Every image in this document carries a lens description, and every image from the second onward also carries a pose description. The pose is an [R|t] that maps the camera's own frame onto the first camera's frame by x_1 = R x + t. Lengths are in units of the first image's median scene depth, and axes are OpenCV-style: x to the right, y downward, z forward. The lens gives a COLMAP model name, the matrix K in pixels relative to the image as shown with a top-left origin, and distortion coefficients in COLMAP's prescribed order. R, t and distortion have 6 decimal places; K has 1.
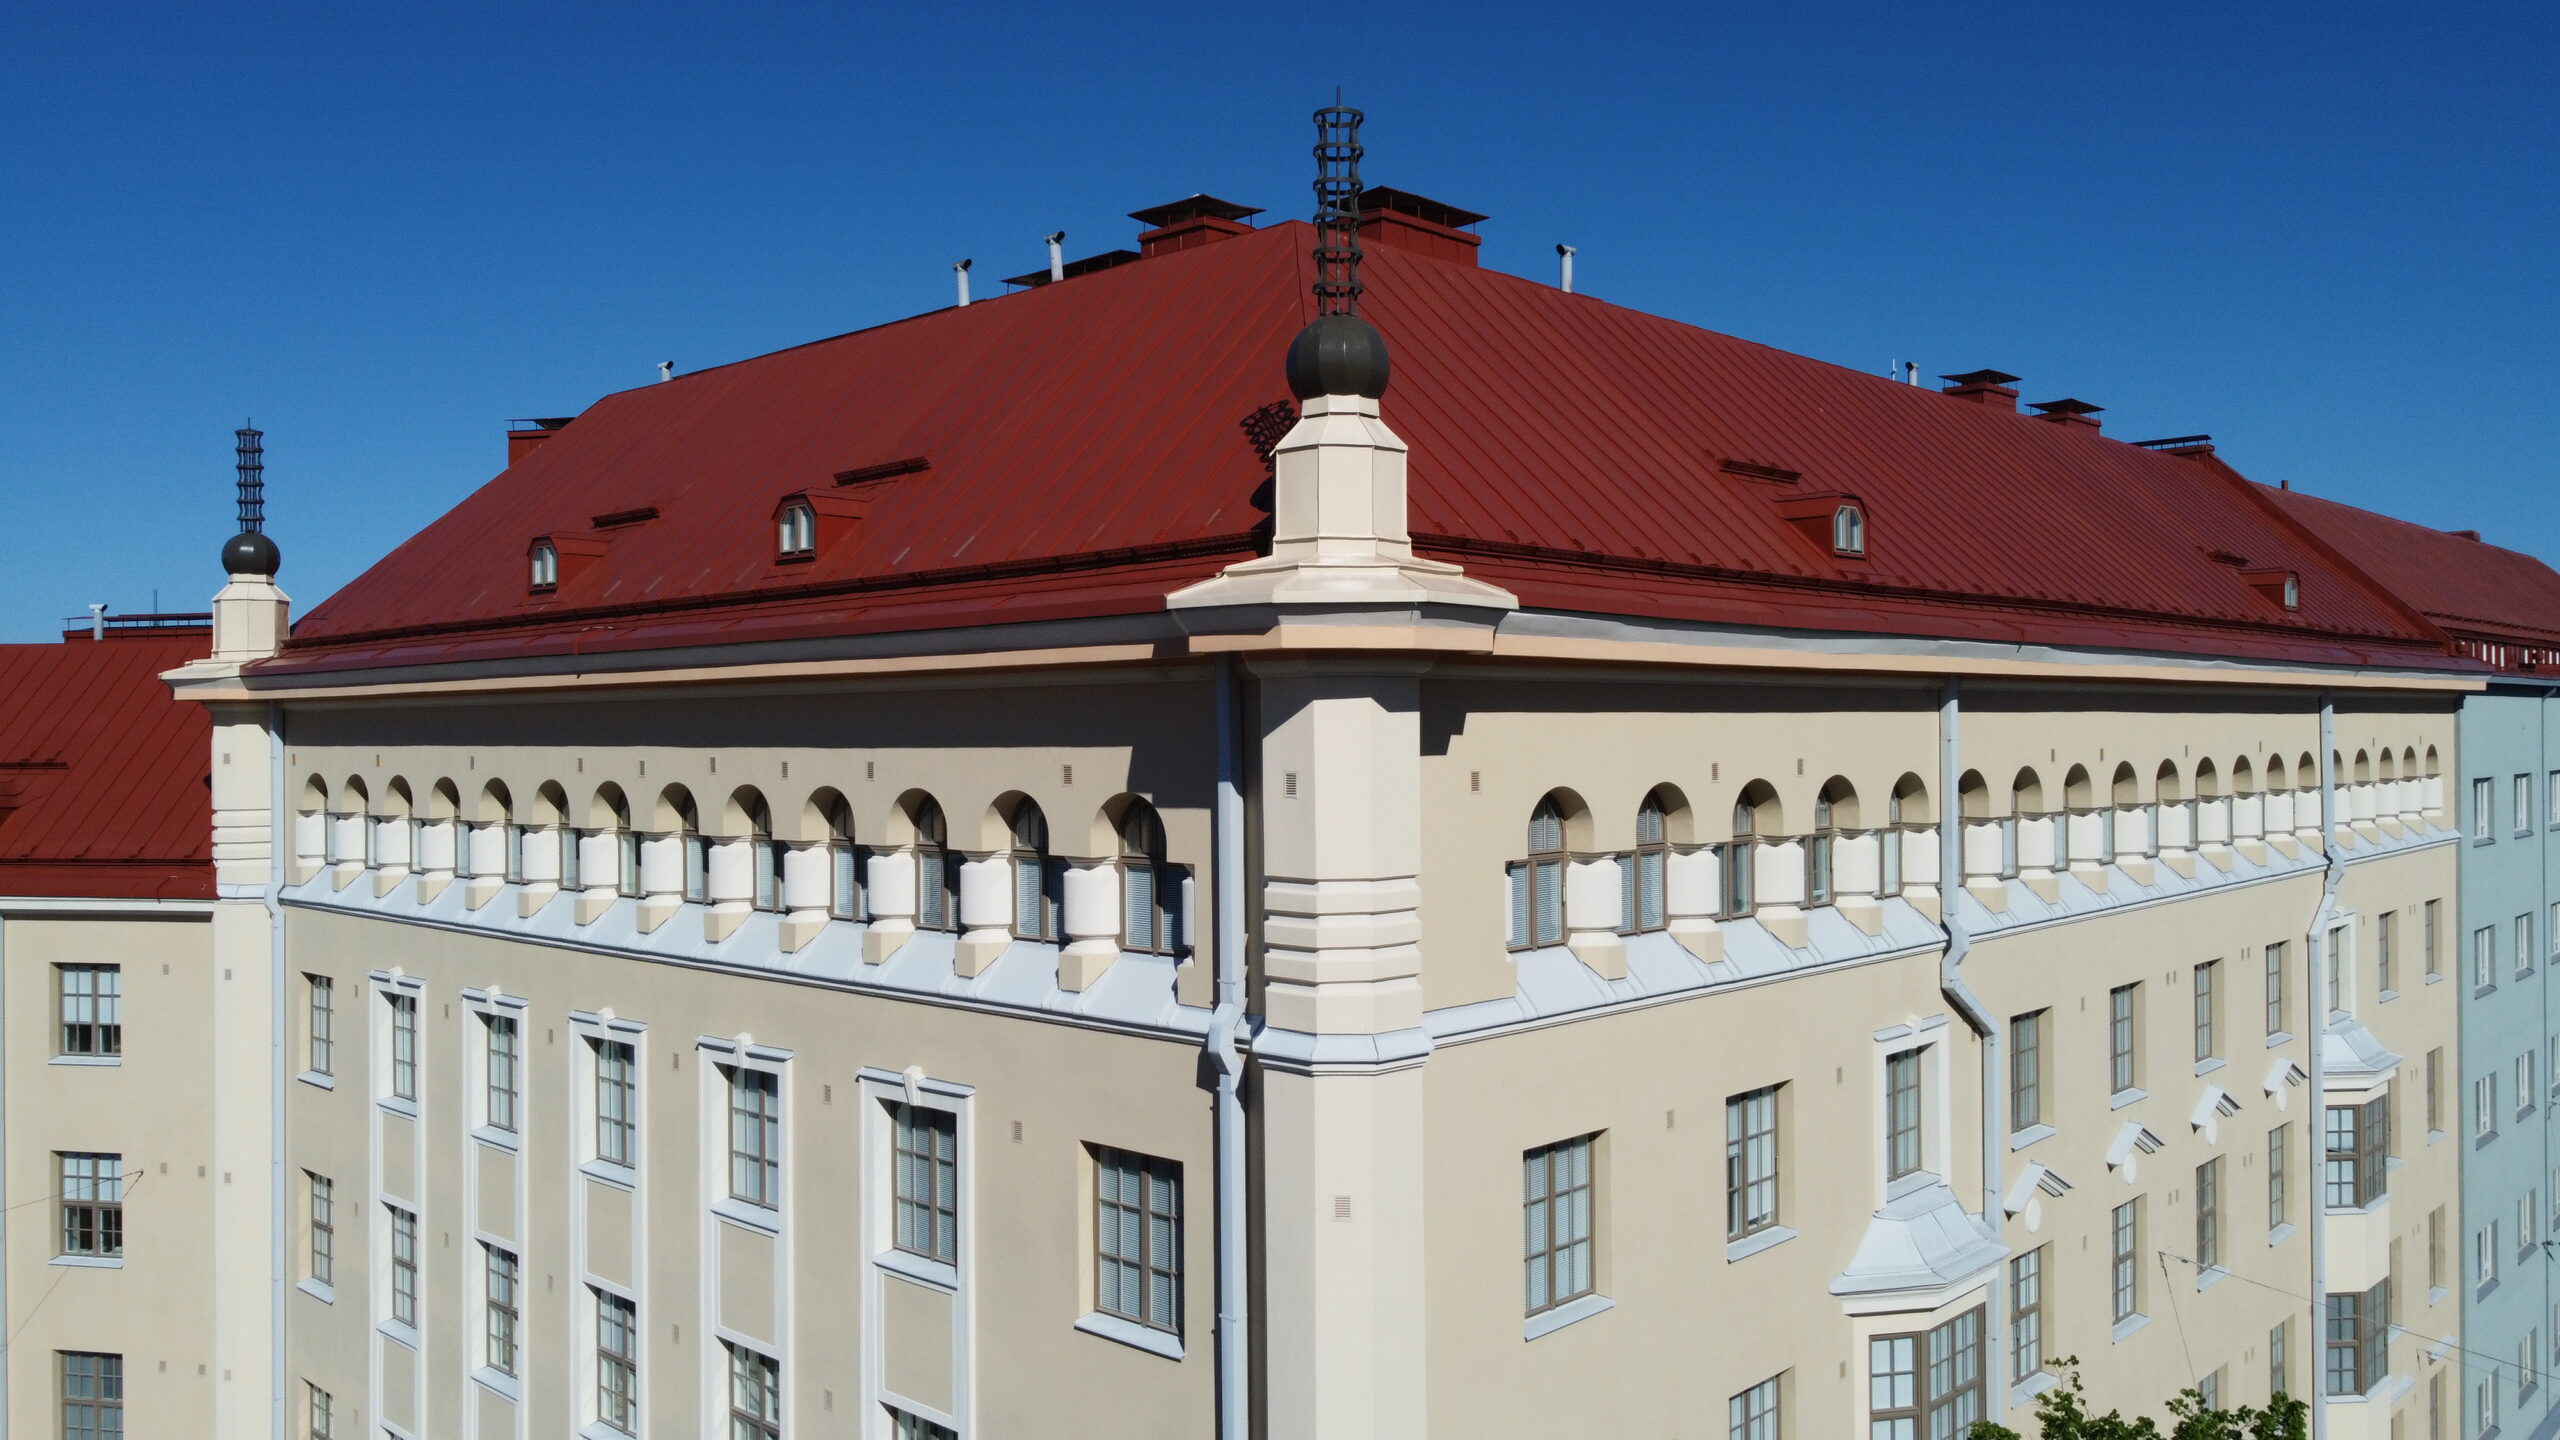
lens RADIAL K [[1934.9, 0, 1280.0], [0, 1934.9, 720.0], [0, 0, 1]] dist [-0.001753, -0.007296]
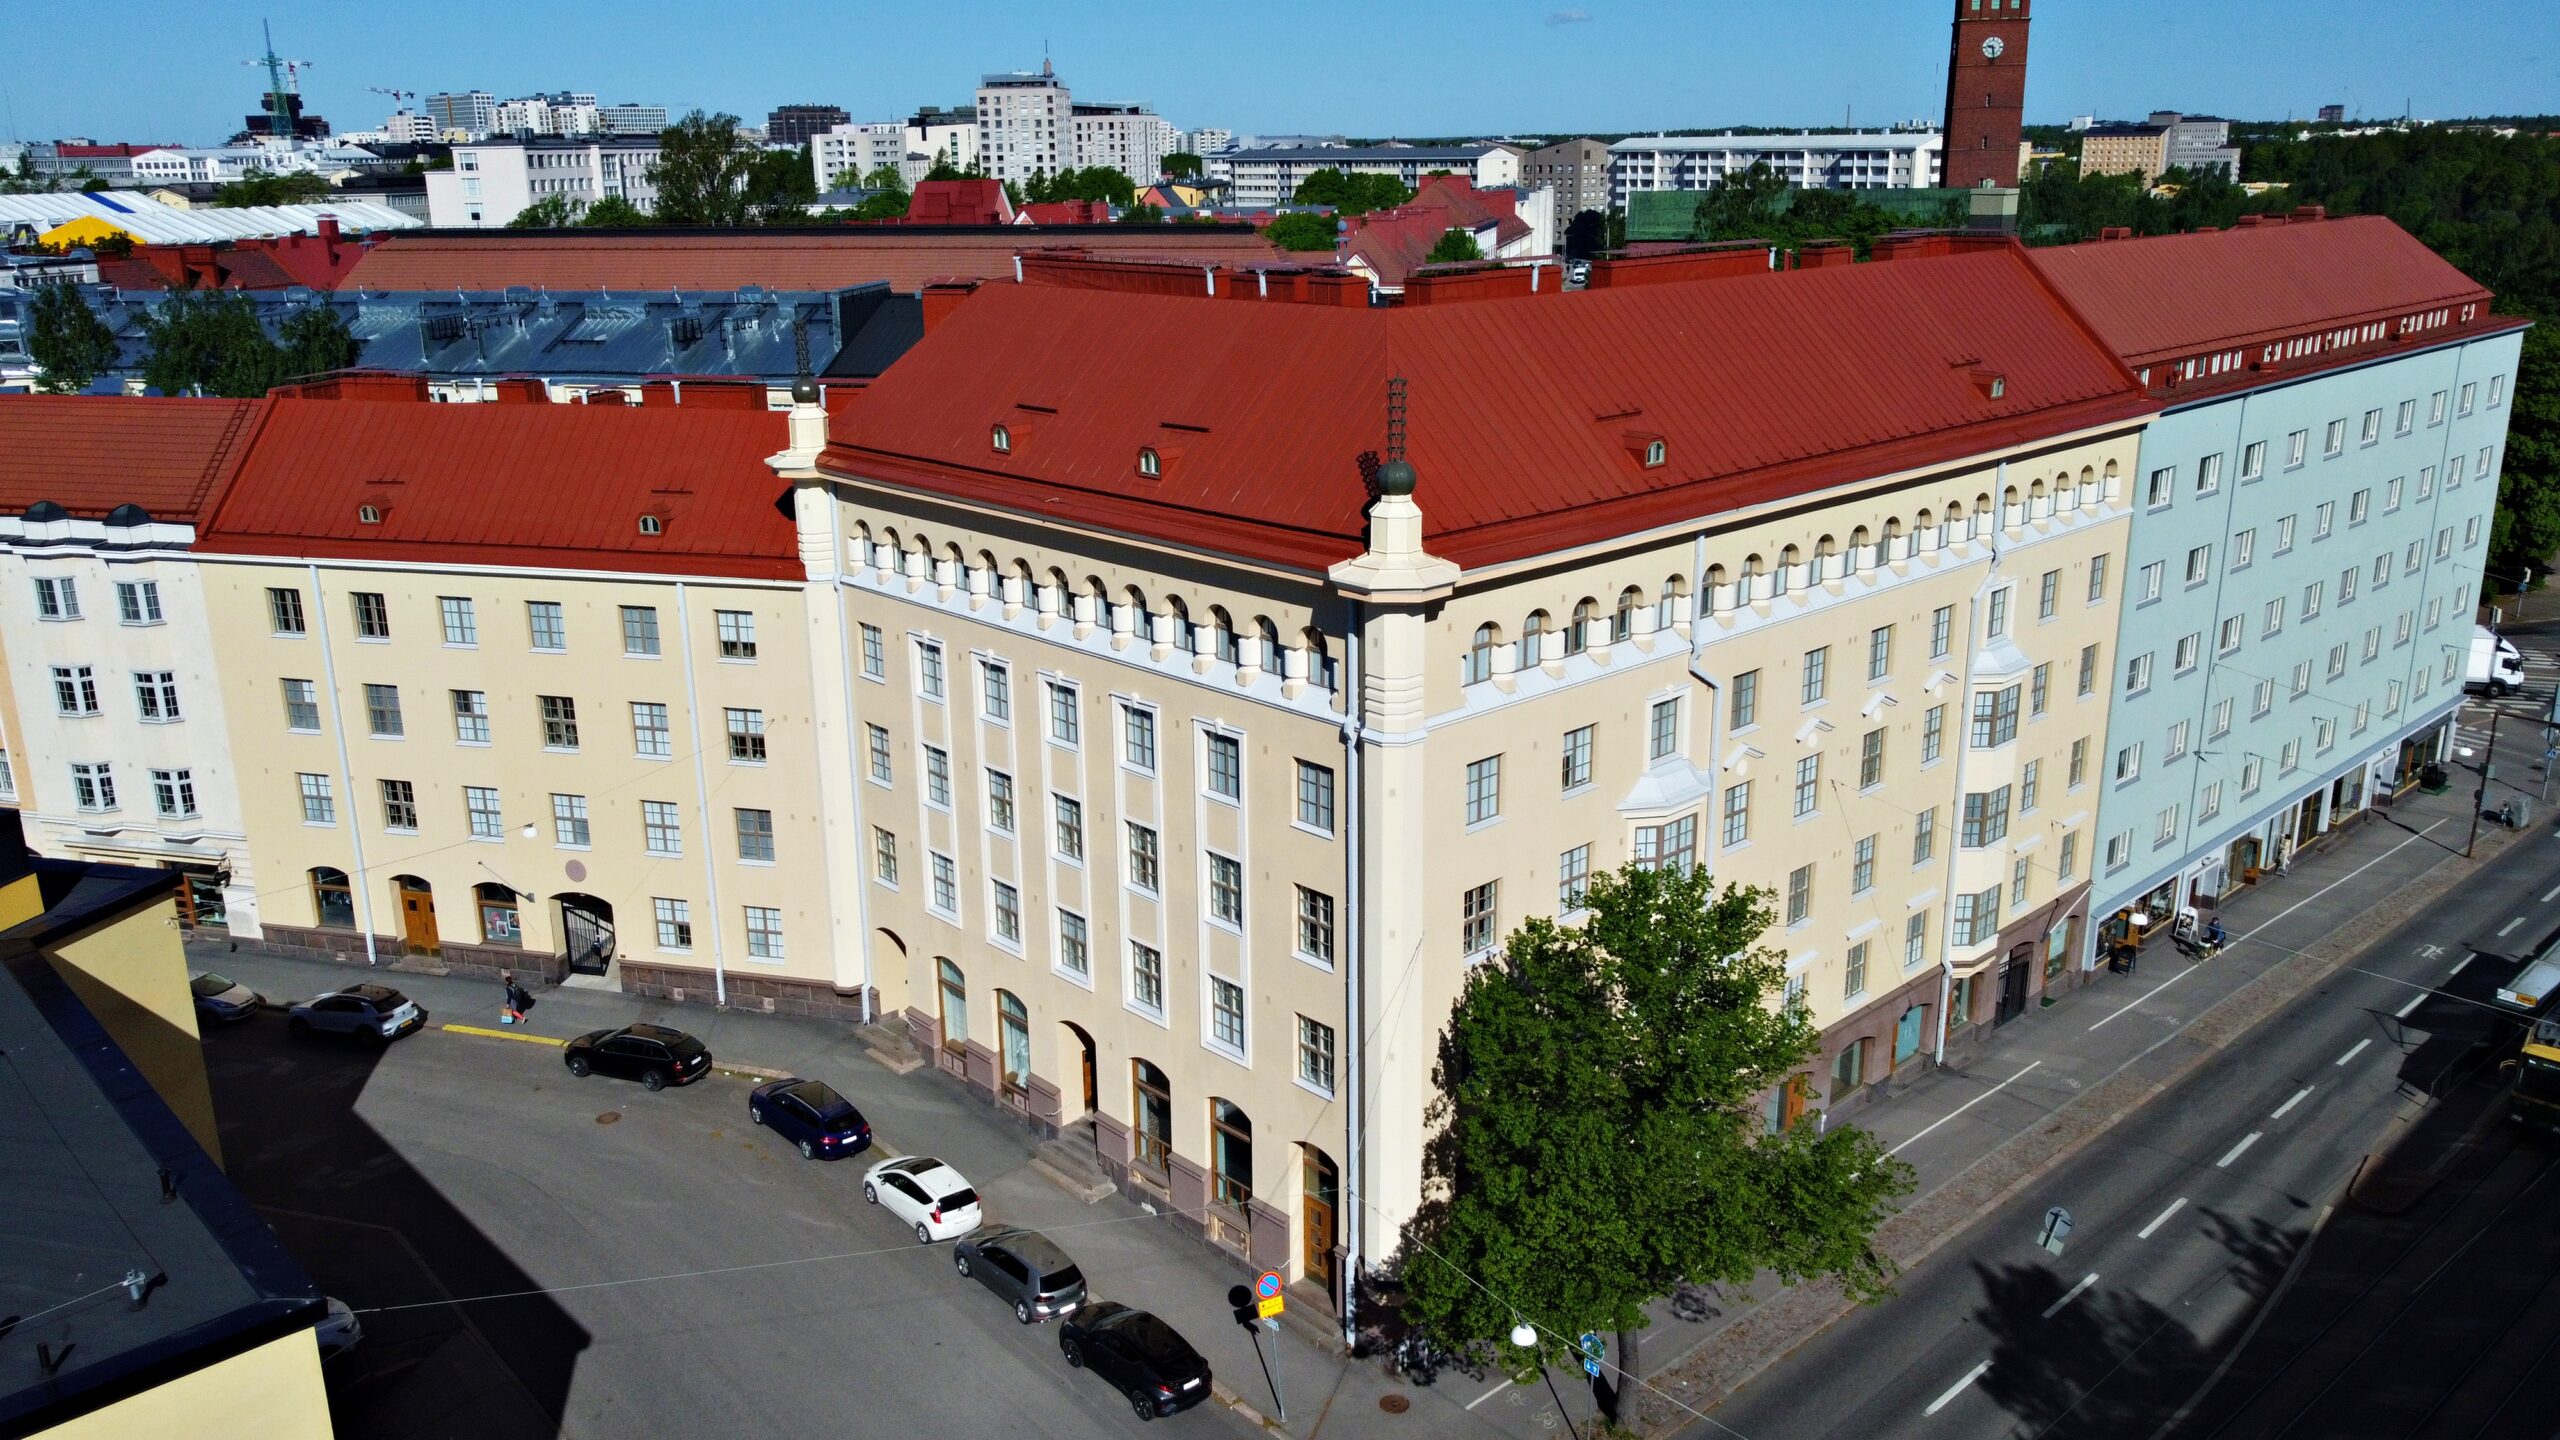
lens RADIAL K [[1934.9, 0, 1280.0], [0, 1934.9, 720.0], [0, 0, 1]] dist [-0.001753, -0.007296]
pose [[0.998247, 0.012123, -0.057934, 0.021105], [0.005249, 0.956809, 0.290670, -0.449318], [0.058956, -0.290464, 0.955068, -1.117914]]
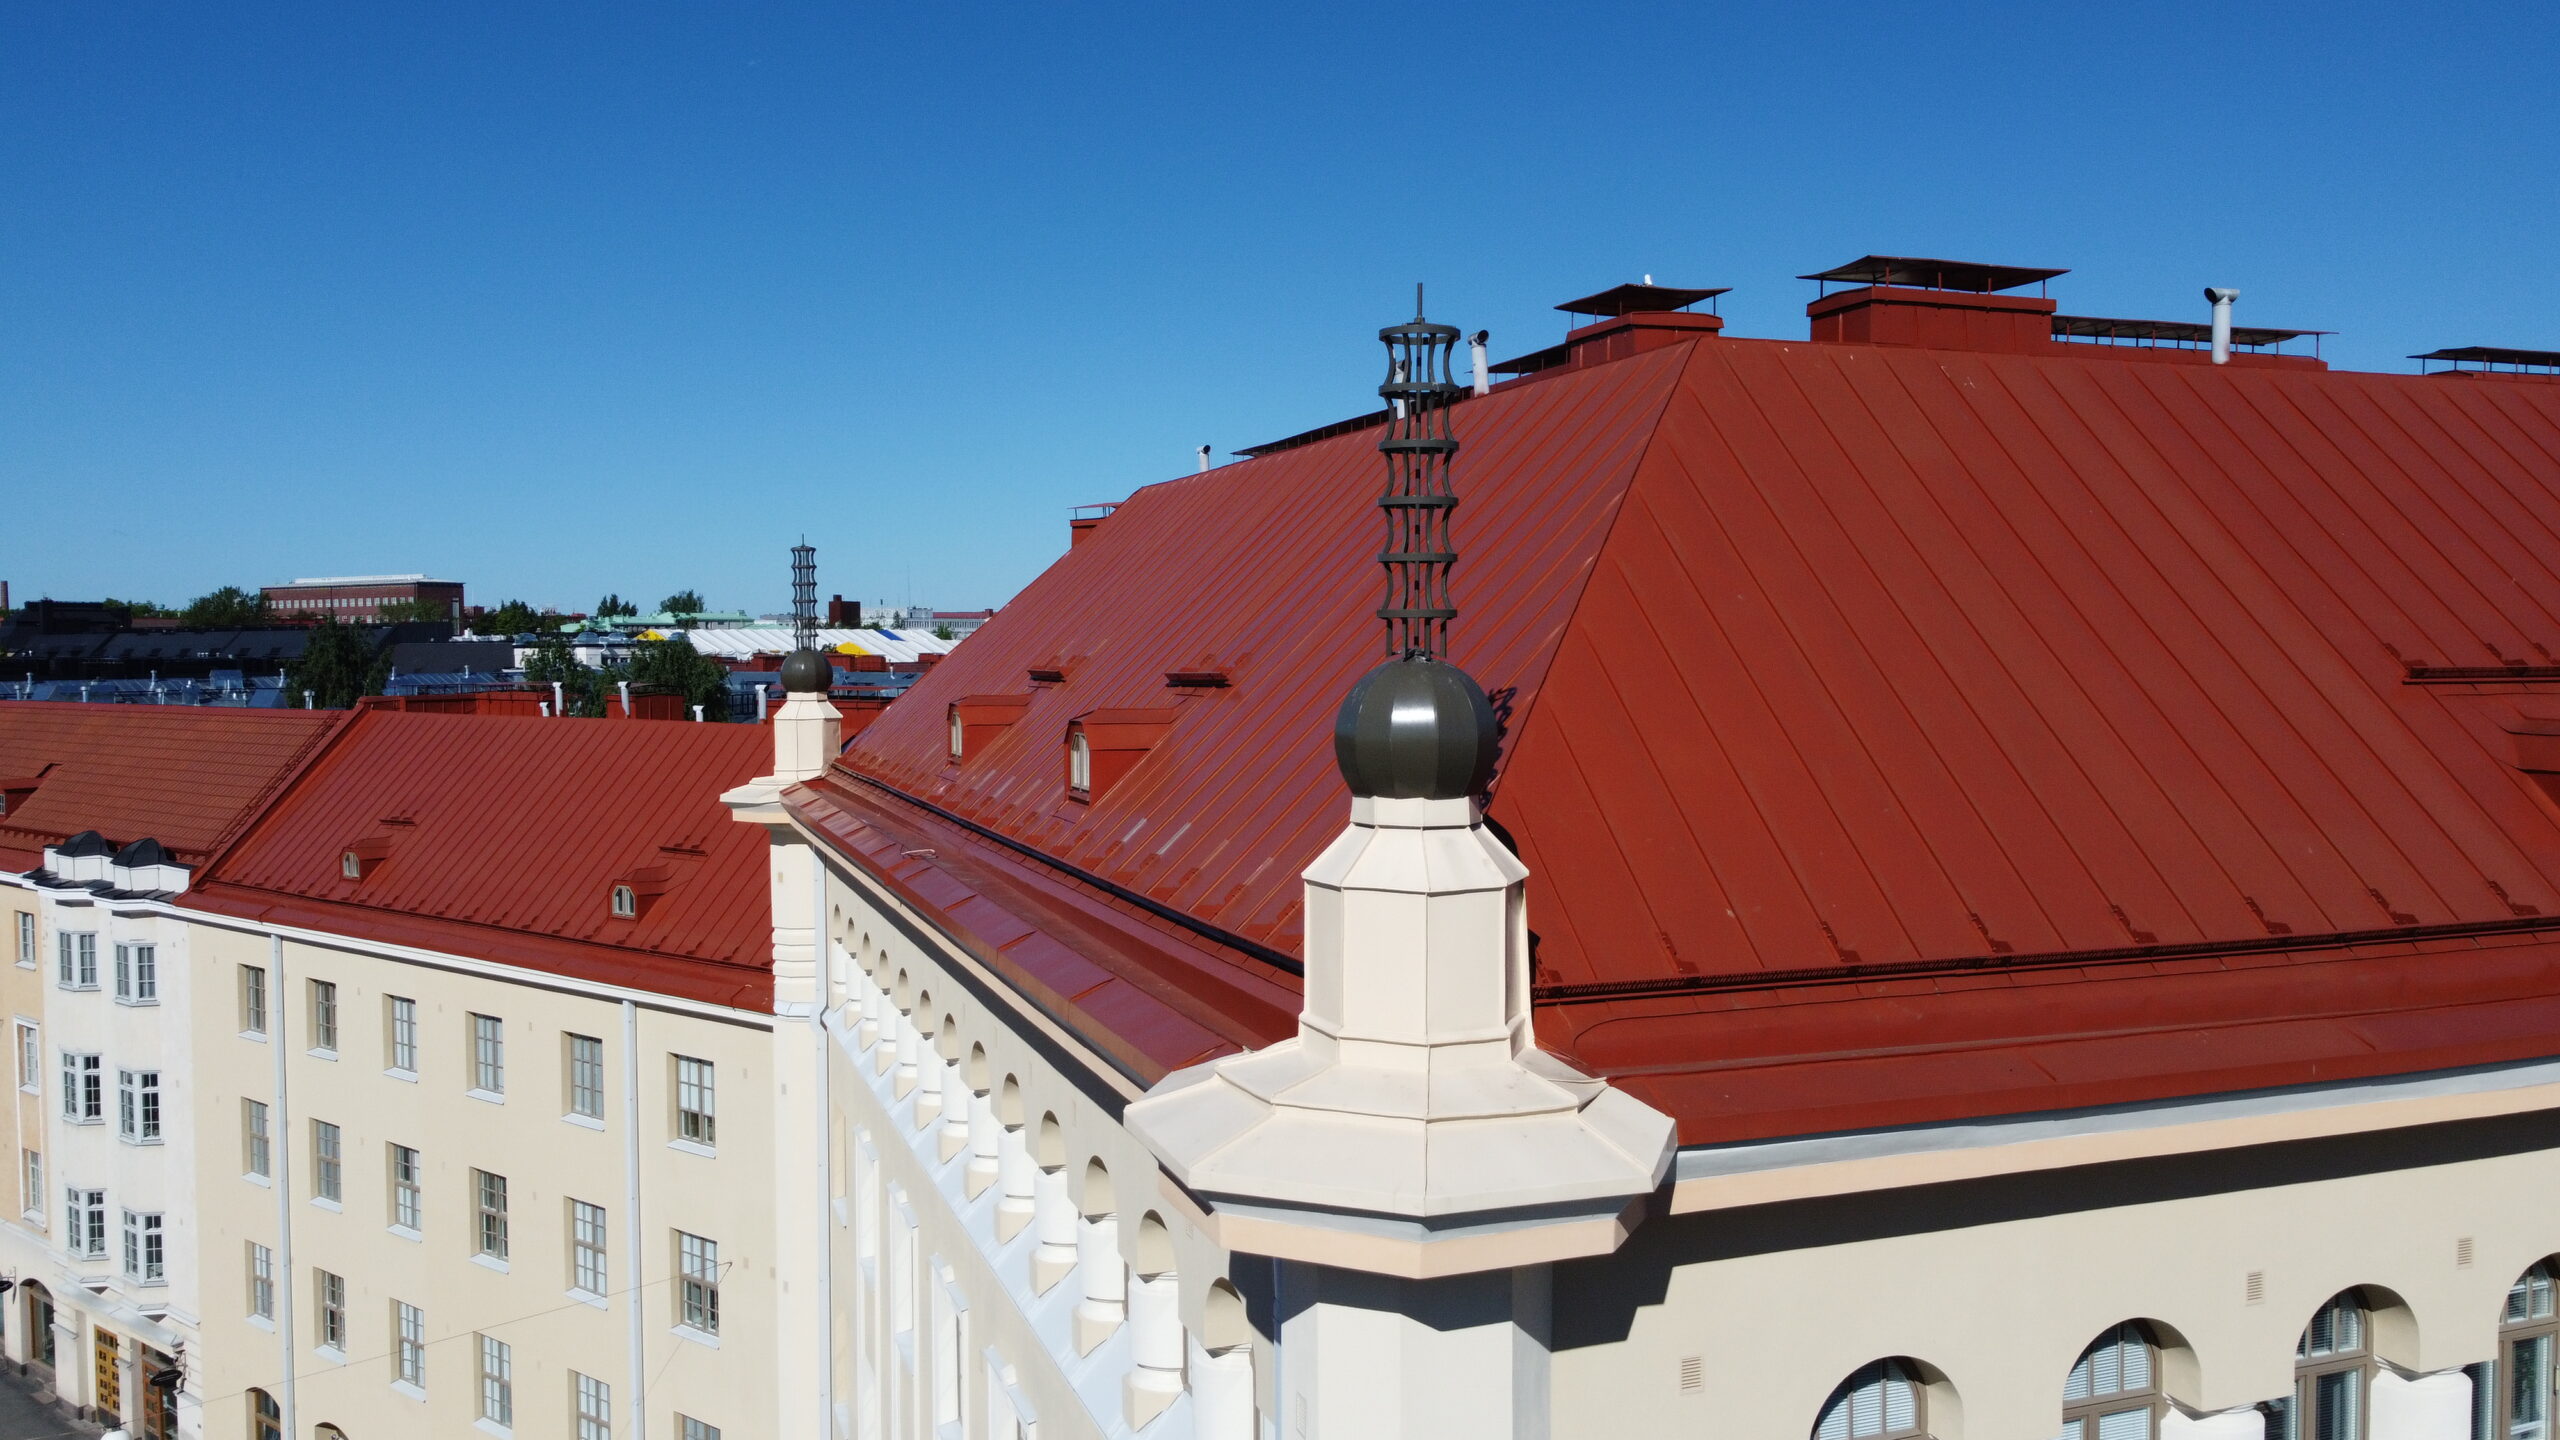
lens RADIAL K [[1934.9, 0, 1280.0], [0, 1934.9, 720.0], [0, 0, 1]] dist [-0.001753, -0.007296]
pose [[0.895463, 0.020770, -0.444651, 0.193218], [0.001629, 0.998751, 0.049935, -0.158543], [0.445133, -0.045439, 0.894311, 0.303694]]
